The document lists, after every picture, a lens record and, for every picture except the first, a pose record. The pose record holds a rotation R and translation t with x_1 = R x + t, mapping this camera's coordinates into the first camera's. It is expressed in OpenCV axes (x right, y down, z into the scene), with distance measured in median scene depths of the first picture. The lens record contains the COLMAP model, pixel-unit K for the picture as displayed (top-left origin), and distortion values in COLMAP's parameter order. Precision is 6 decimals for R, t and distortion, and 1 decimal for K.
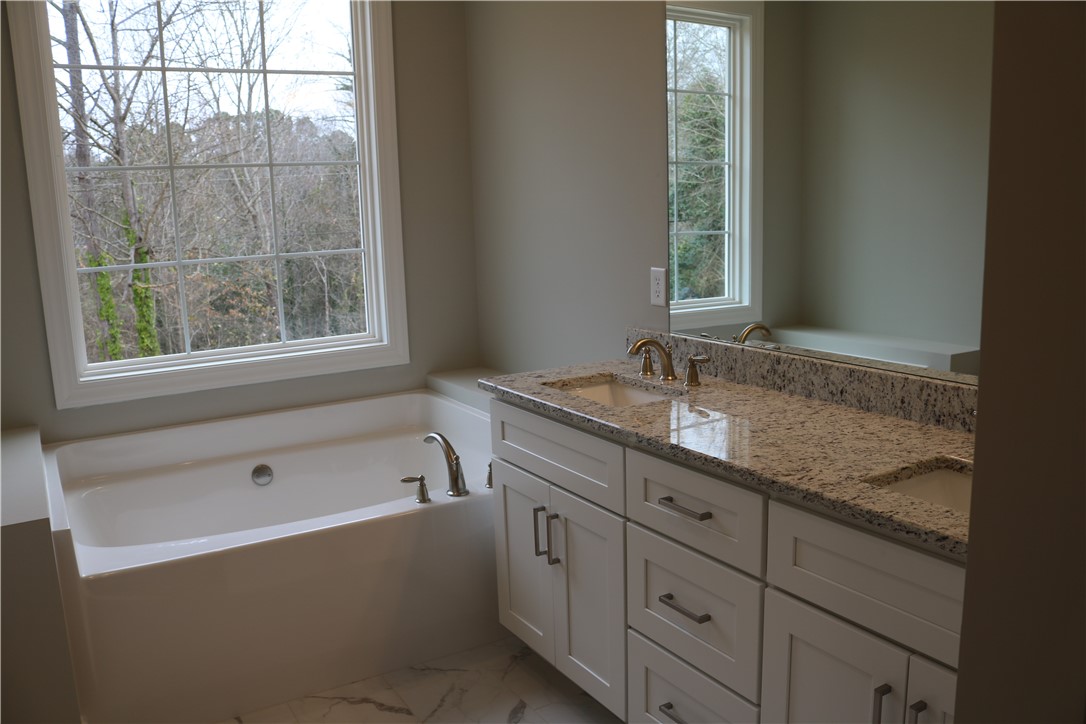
lens RADIAL K [[893.4, 0, 538.7], [0, 893.4, 365.3], [0, 0, 1]] dist [-0.162353, 0.135029]
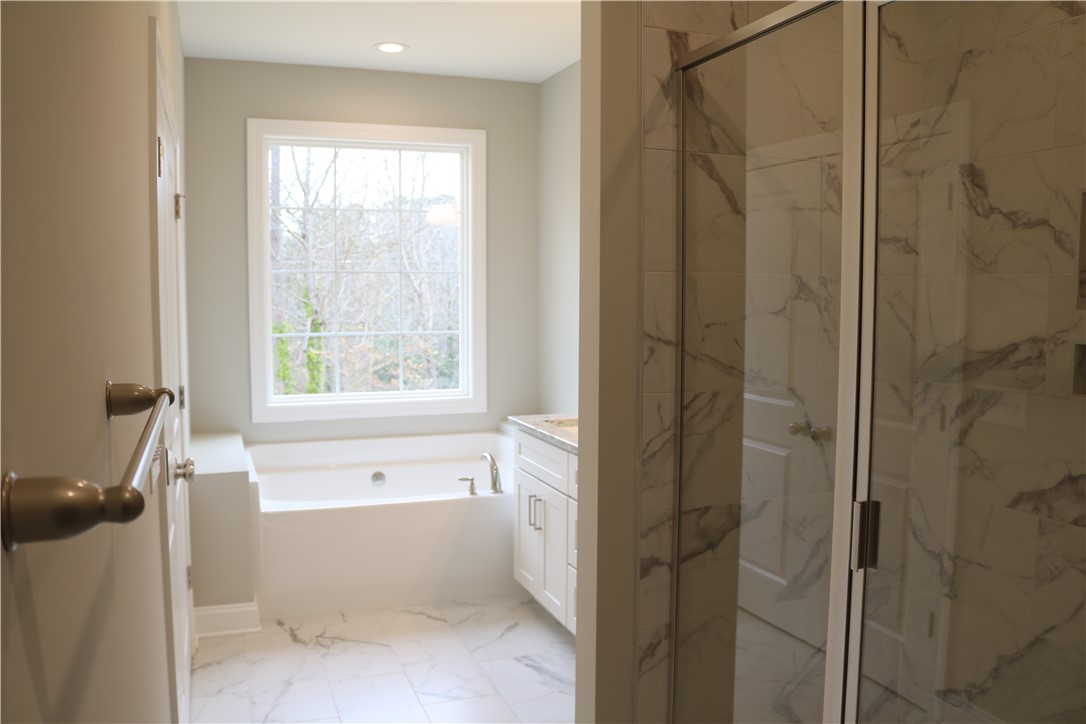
lens RADIAL K [[893.4, 0, 538.7], [0, 893.4, 365.3], [0, 0, 1]] dist [-0.162353, 0.135029]
pose [[0.982523, 0.049466, -0.179448, 0.160791], [-0.066387, 0.993768, -0.089547, 0.038558], [0.173900, 0.099895, 0.979684, -0.335545]]
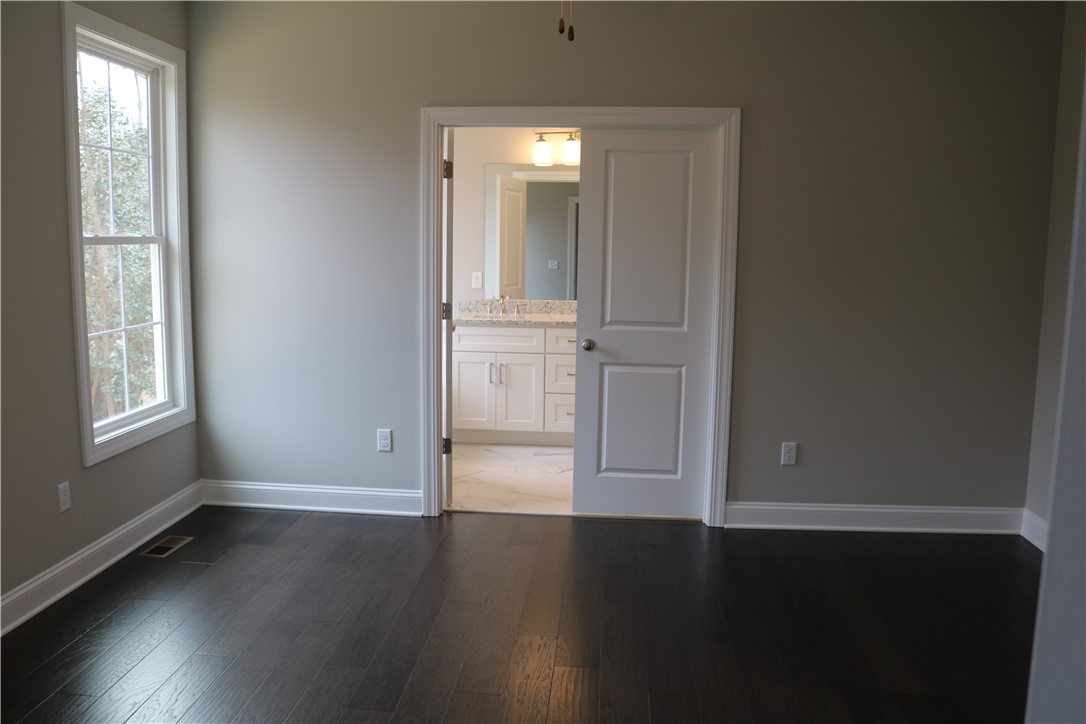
lens RADIAL K [[893.4, 0, 538.7], [0, 893.4, 365.3], [0, 0, 1]] dist [-0.162353, 0.135029]
pose [[0.581604, -0.075623, 0.809949, -1.108635], [0.111498, 0.993683, 0.012714, 0.082360], [-0.805795, 0.082913, 0.586362, -0.339647]]
